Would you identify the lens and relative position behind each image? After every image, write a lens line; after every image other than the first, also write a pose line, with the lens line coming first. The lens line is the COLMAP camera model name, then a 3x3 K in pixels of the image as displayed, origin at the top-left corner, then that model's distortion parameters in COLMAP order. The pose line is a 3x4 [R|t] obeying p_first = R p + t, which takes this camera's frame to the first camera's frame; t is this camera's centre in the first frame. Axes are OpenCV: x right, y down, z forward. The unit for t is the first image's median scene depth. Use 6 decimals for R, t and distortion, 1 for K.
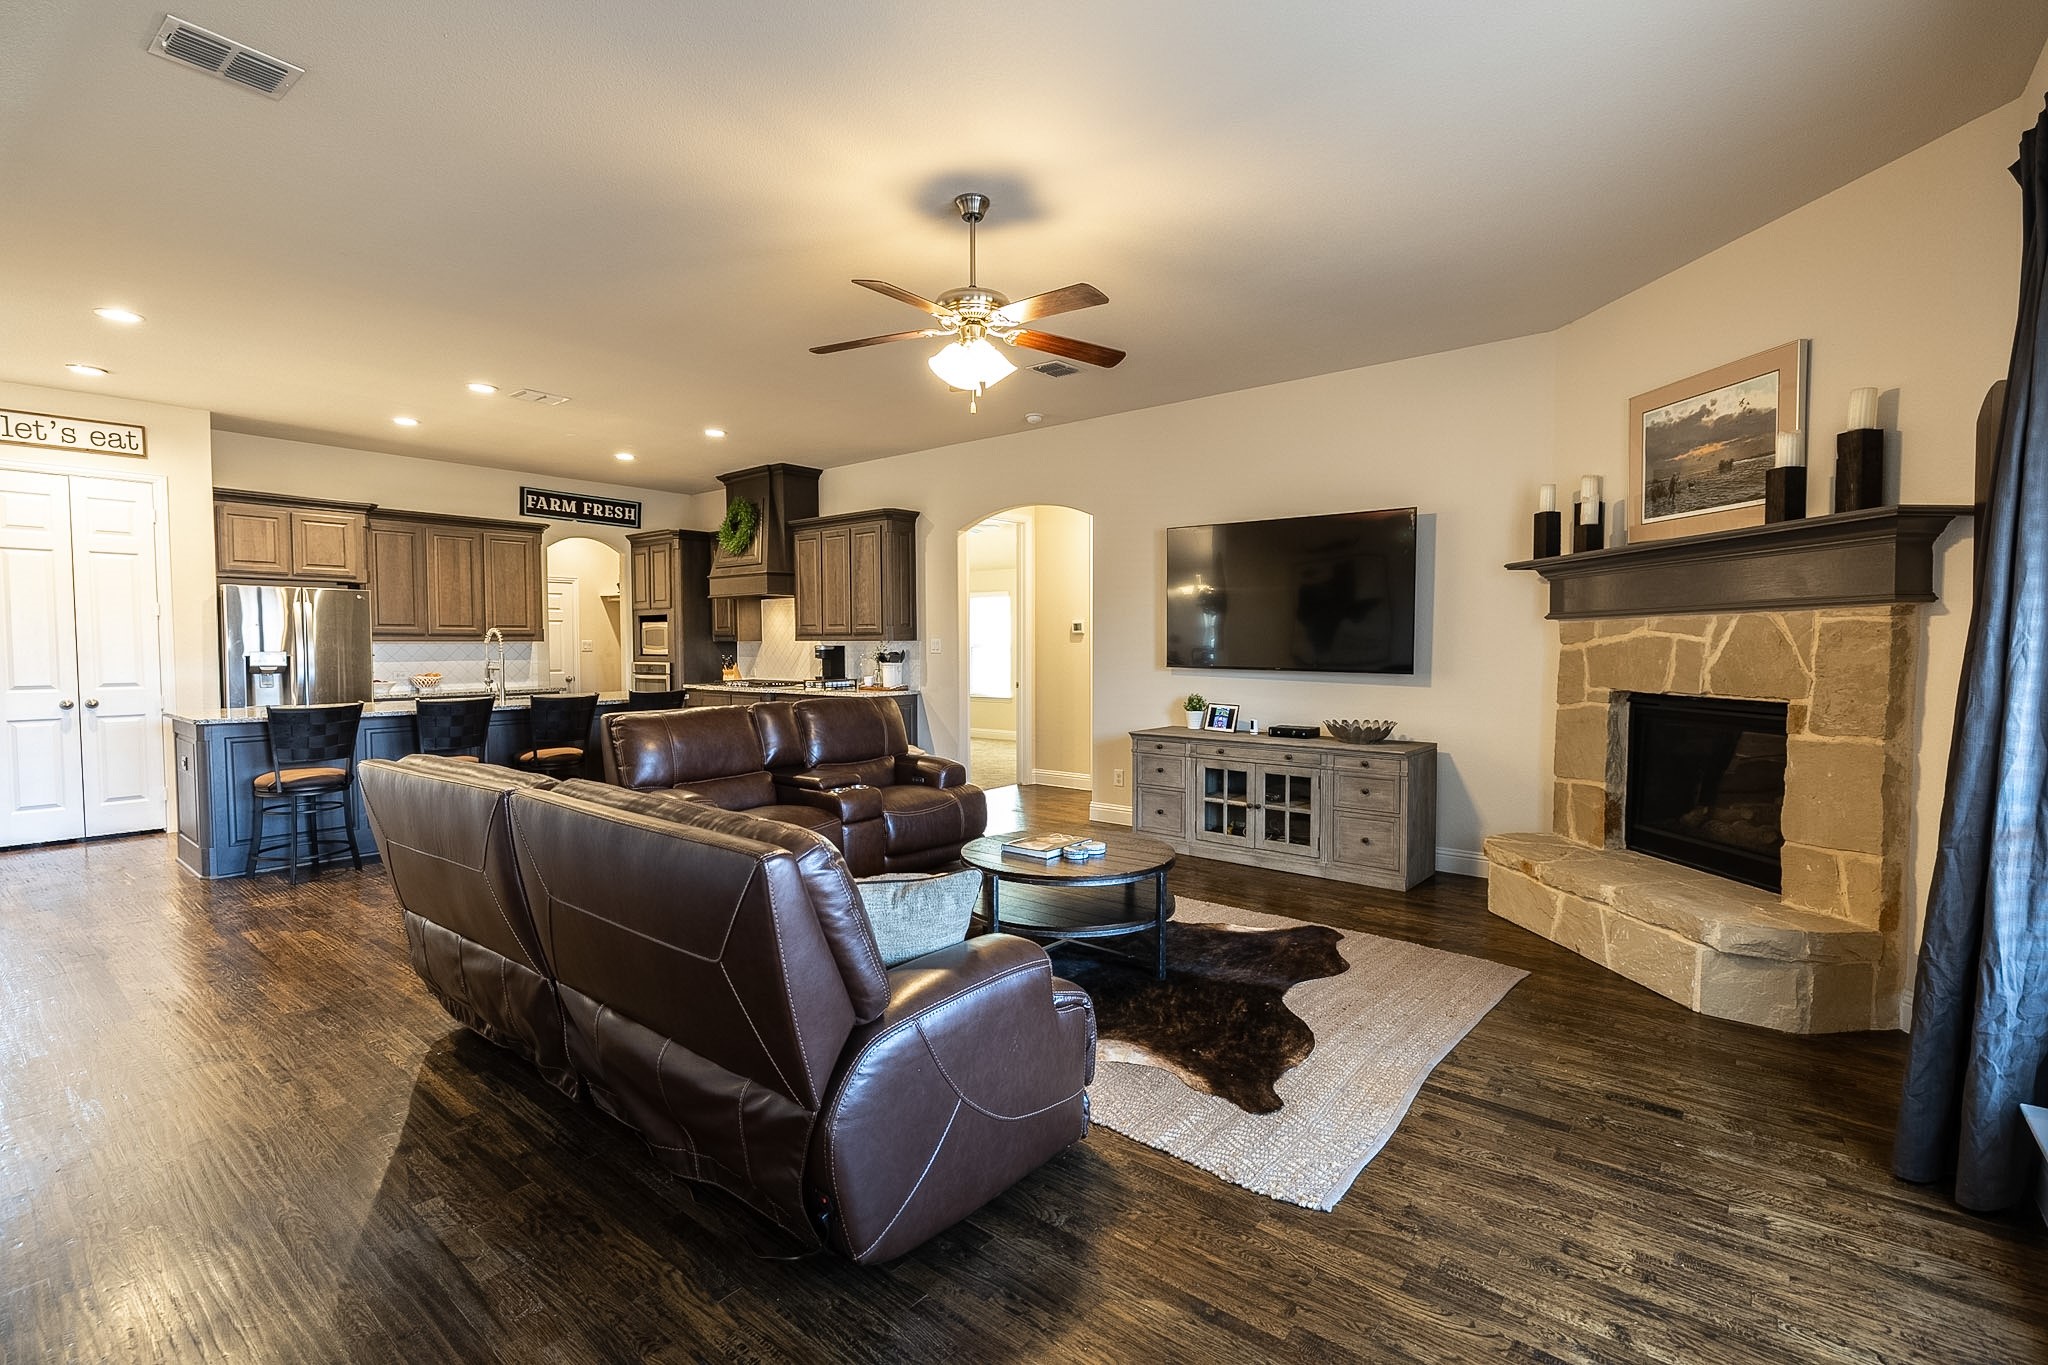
lens RADIAL K [[928.3, 0, 1030.2], [0, 928.3, 681.6], [0, 0, 1]] dist [0.001055, 0.001393]
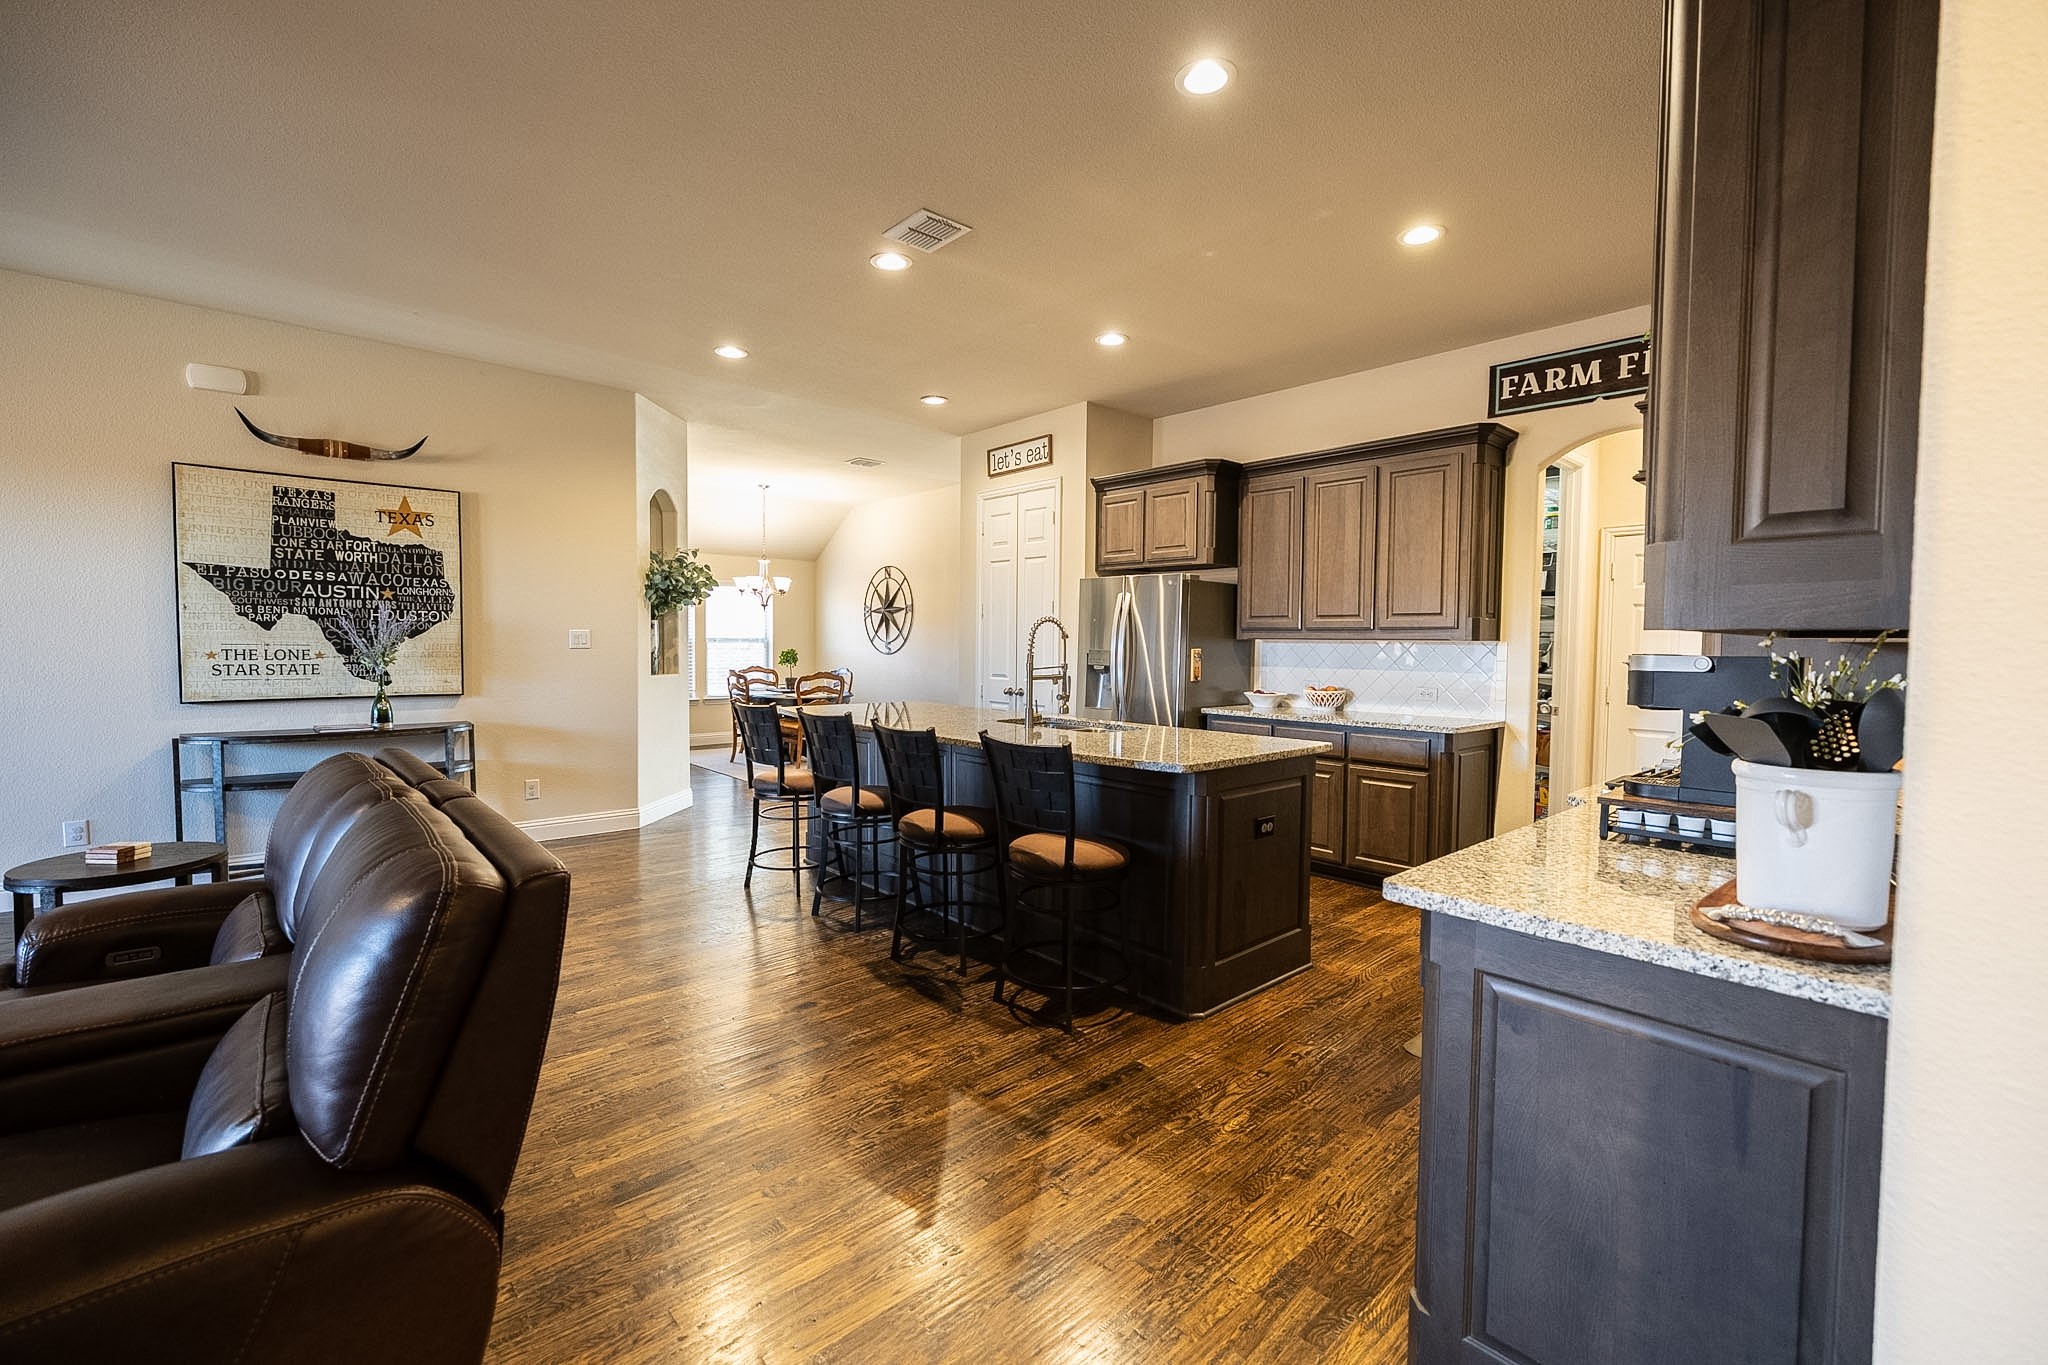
lens RADIAL K [[866.2, 0, 1024.3], [0, 866.2, 674.0], [0, 0, 1]] dist [0.003591, -0.000487]
pose [[-0.154205, 0.038257, -0.987298, 0.029784], [-0.051832, 0.997561, 0.046750, -0.044209], [0.986678, 0.058383, -0.151846, 1.063504]]
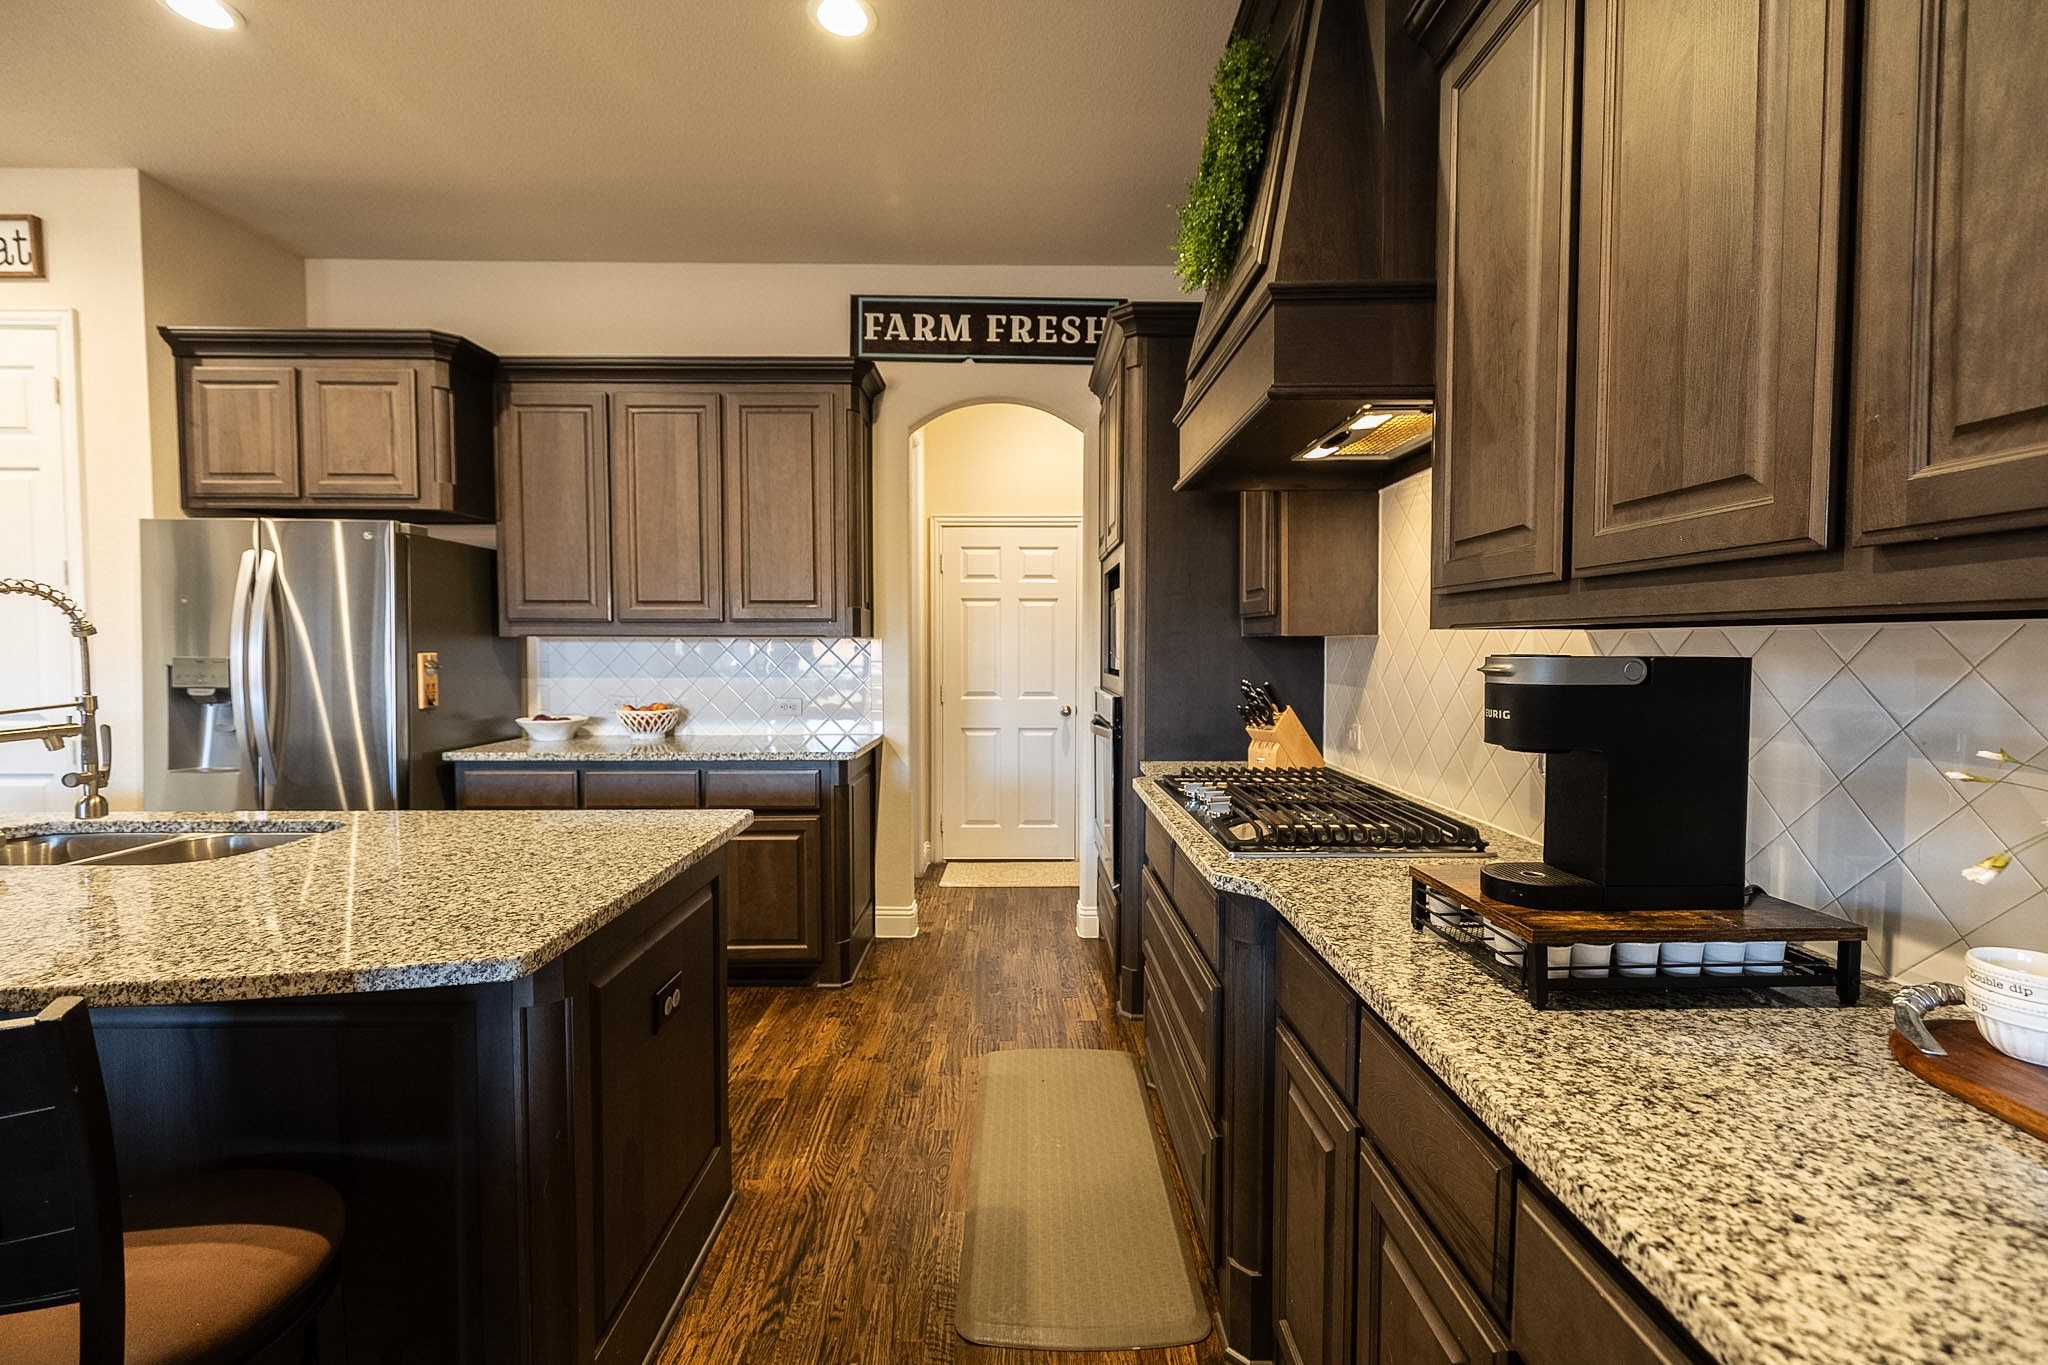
lens RADIAL K [[866.2, 0, 1024.8], [0, 866.2, 680.8], [0, 0, 1]] dist [0.003591, -0.000487]
pose [[0.637519, 0.035162, -0.769632, -0.213124], [-0.035073, 0.999247, 0.016599, -0.042508], [0.769636, 0.016411, 0.638272, 1.046602]]
